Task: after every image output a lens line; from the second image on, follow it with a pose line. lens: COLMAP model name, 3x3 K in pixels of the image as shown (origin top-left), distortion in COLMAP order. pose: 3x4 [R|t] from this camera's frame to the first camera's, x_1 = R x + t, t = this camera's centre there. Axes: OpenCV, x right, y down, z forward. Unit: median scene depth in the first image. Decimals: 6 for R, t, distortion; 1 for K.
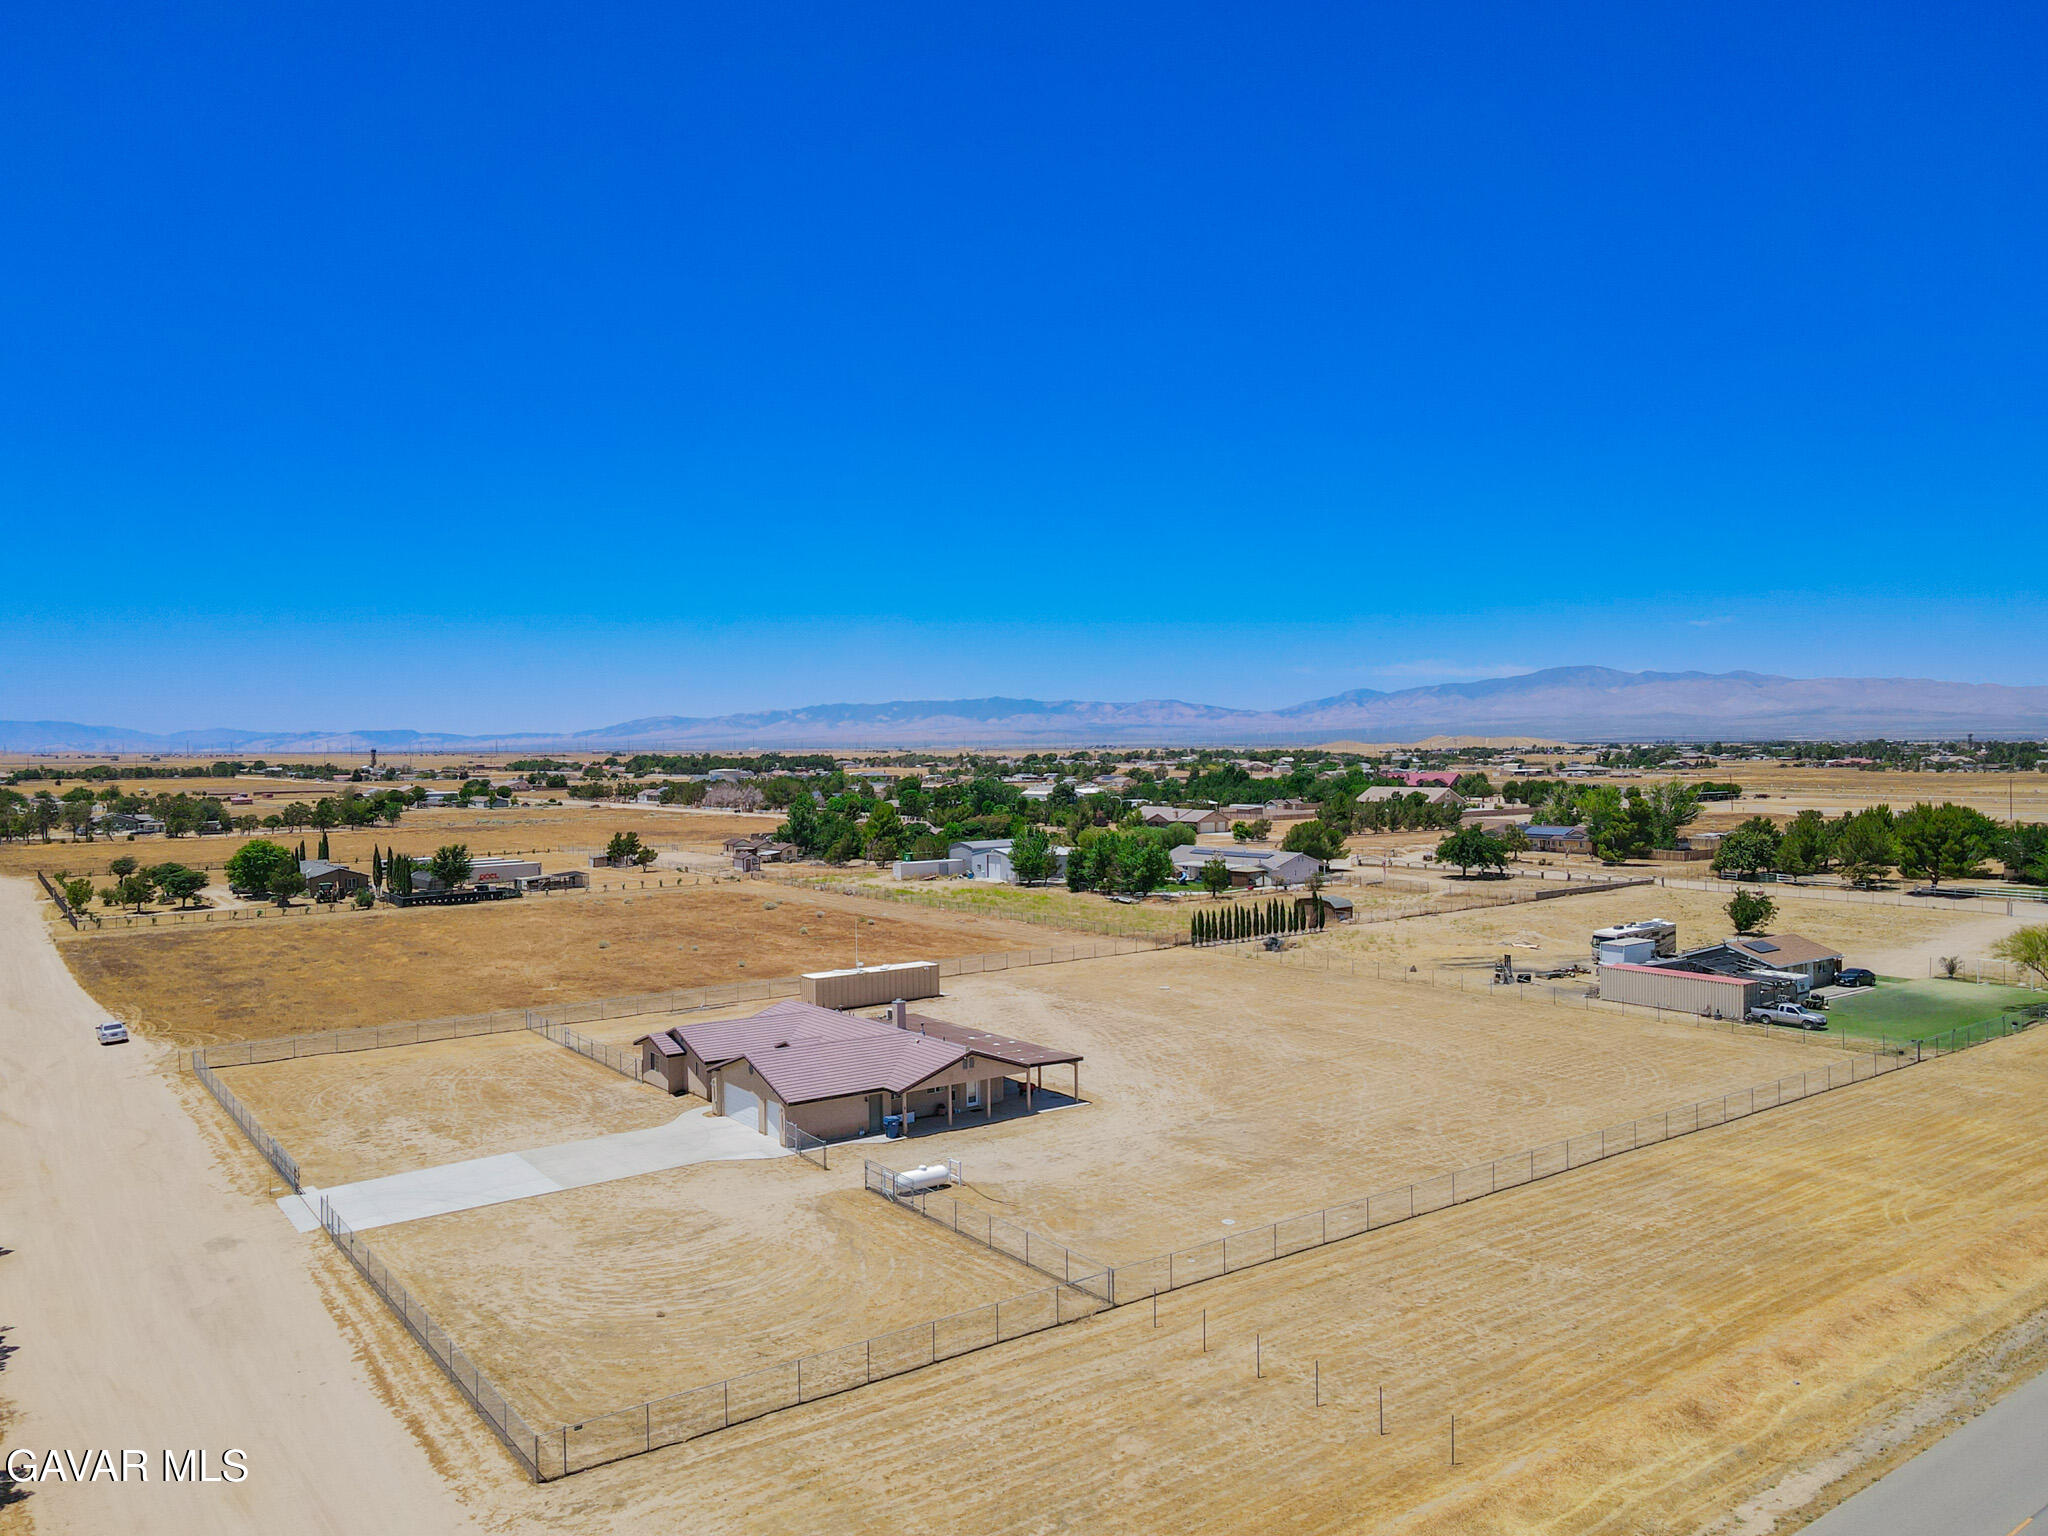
lens RADIAL K [[1509.9, 0, 1018.7], [0, 1509.9, 764.5], [0, 0, 1]] dist [-0.011827, 0.051555]
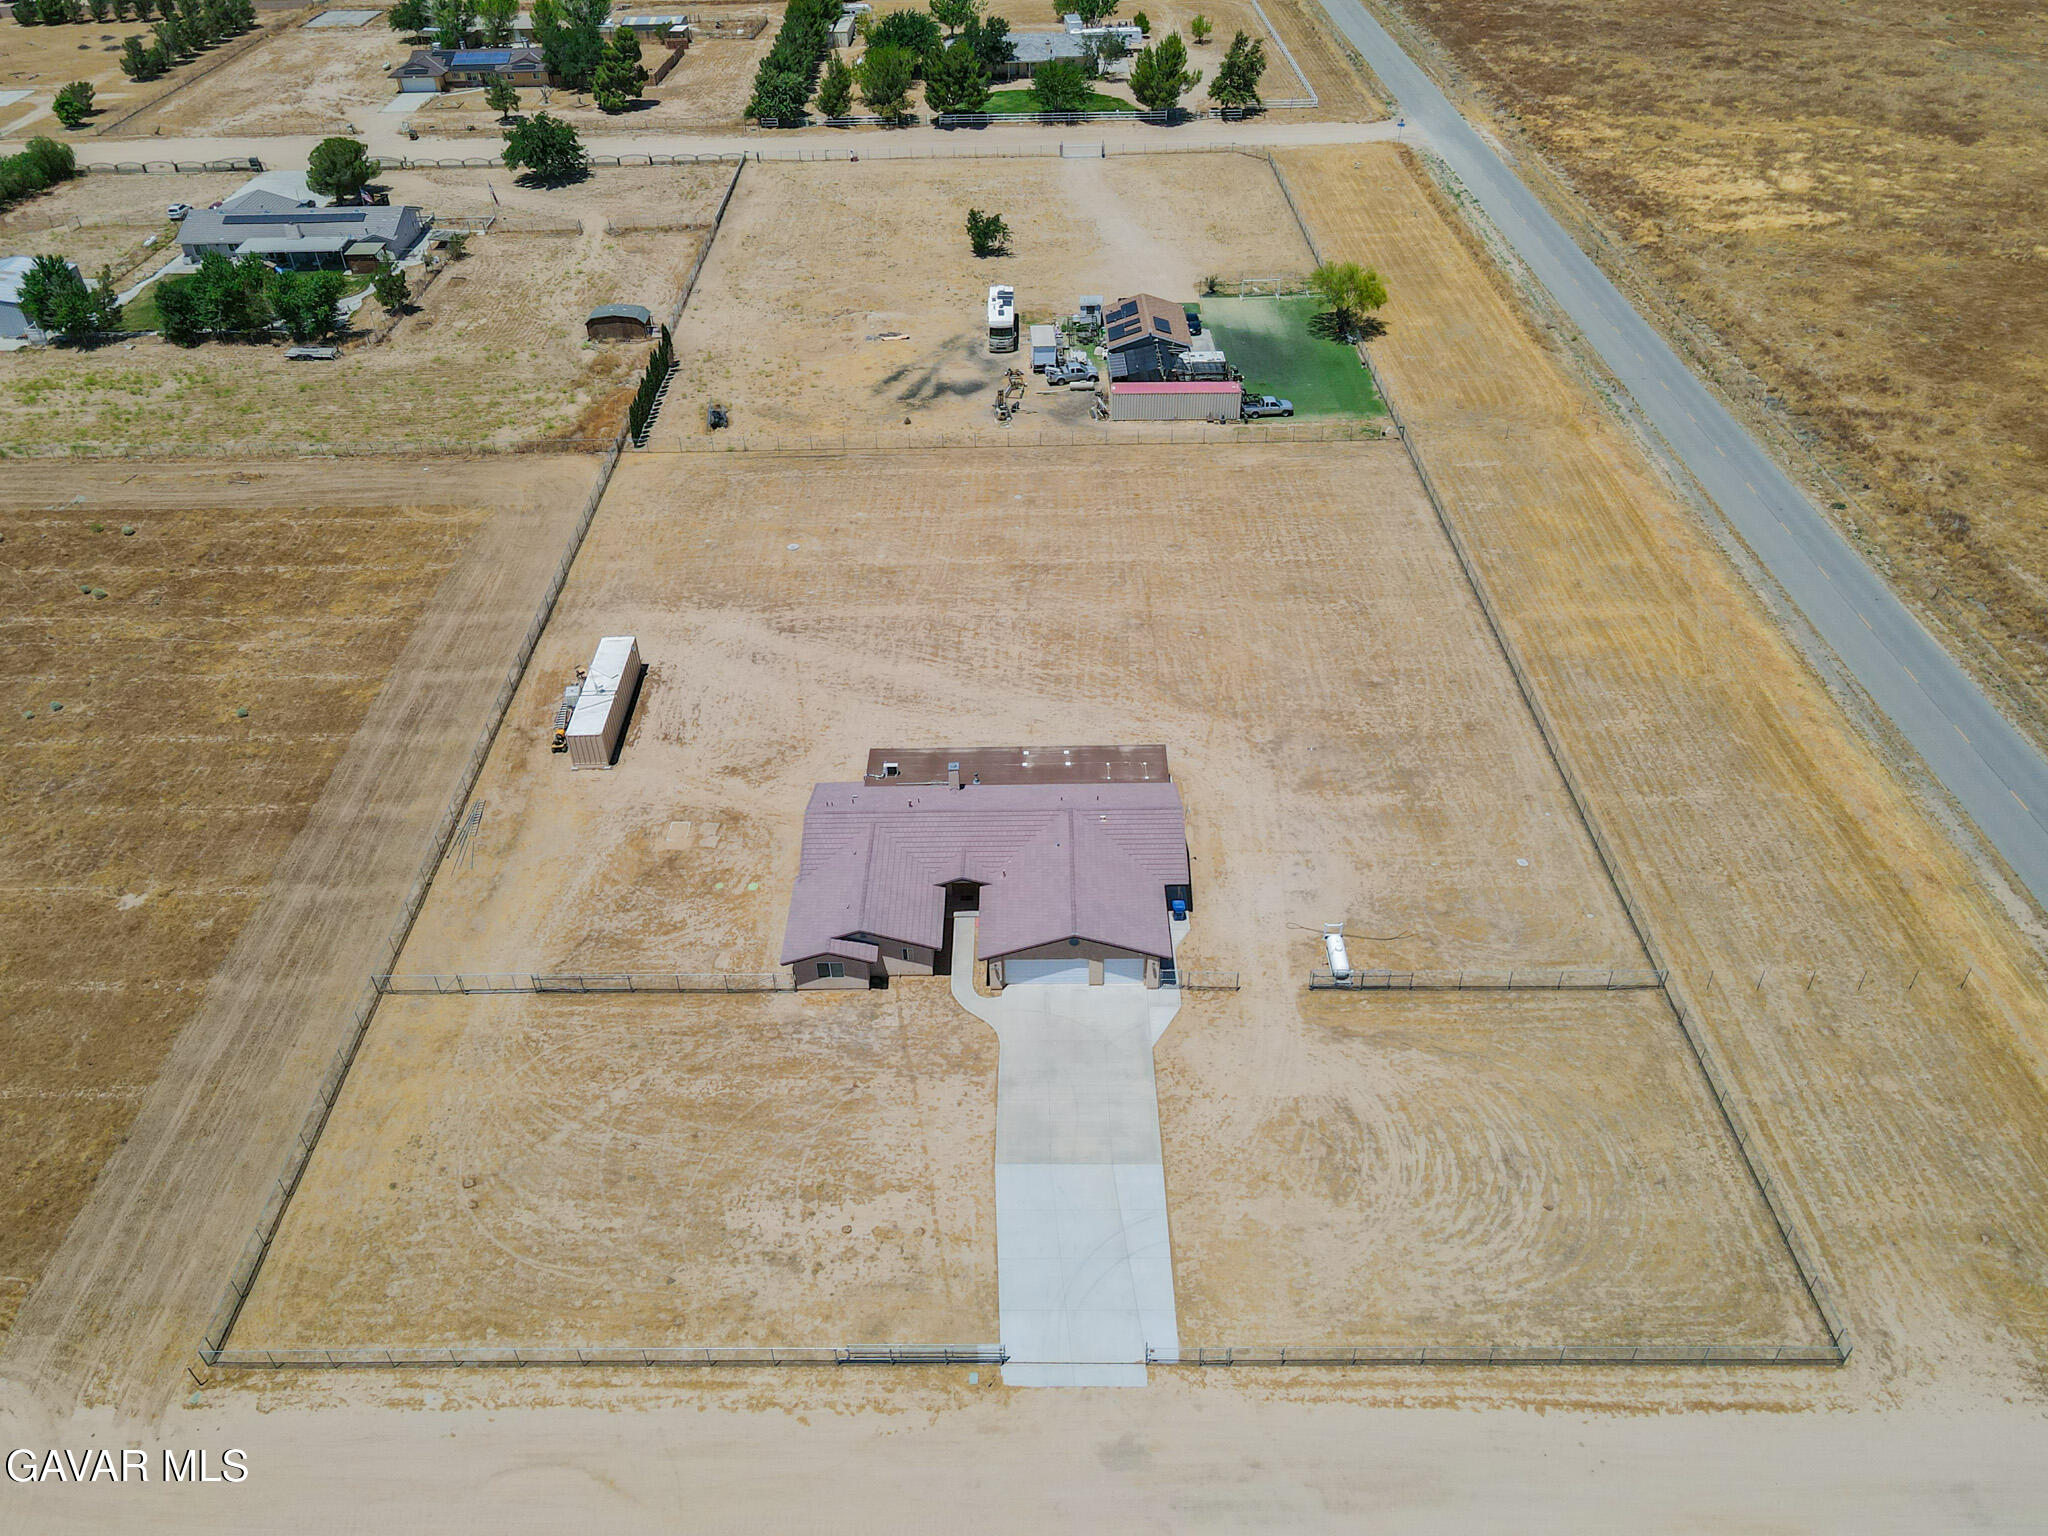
lens RADIAL K [[1505.1, 0, 1013.6], [0, 1505.1, 770.1], [0, 0, 1]] dist [0.000099, 0.026832]
pose [[0.592020, -0.494116, 0.636680, -0.831503], [0.025930, 0.801270, 0.597741, -0.508432], [-0.805506, -0.337365, 0.487181, 0.651075]]
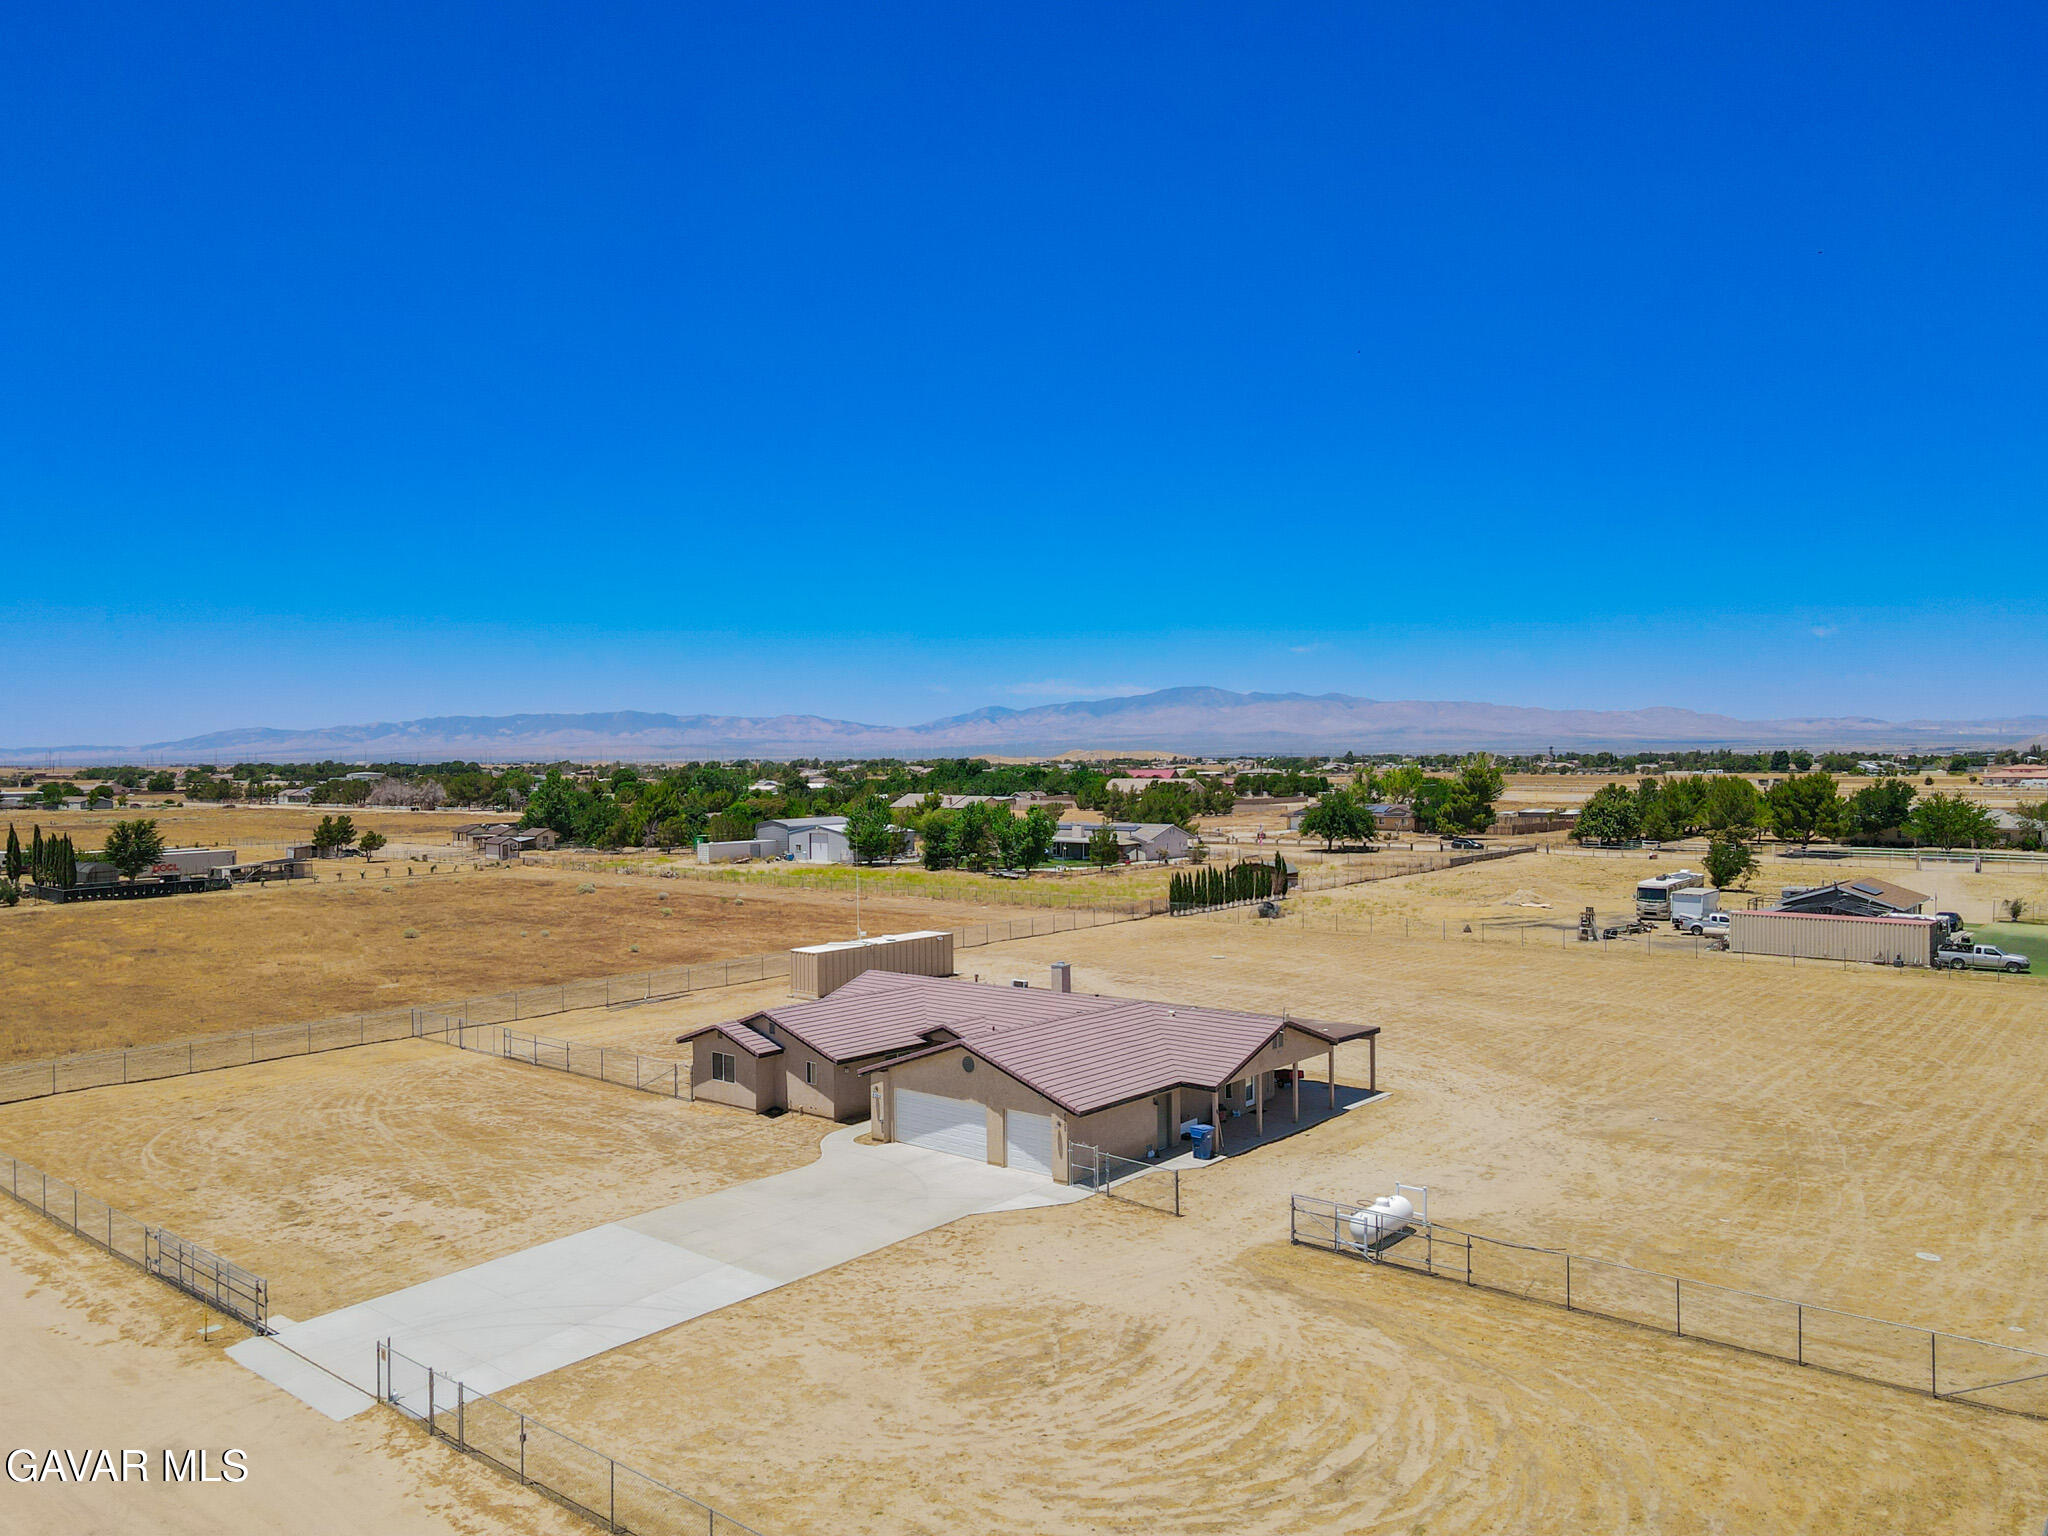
lens RADIAL K [[1509.1, 0, 1013.4], [0, 1509.1, 763.5], [0, 0, 1]] dist [-0.006862, 0.038529]
pose [[0.972008, 0.000582, 0.234948, -0.334916], [0.002063, 0.999937, -0.011013, 0.091306], [-0.234940, 0.011189, 0.971946, 0.417124]]
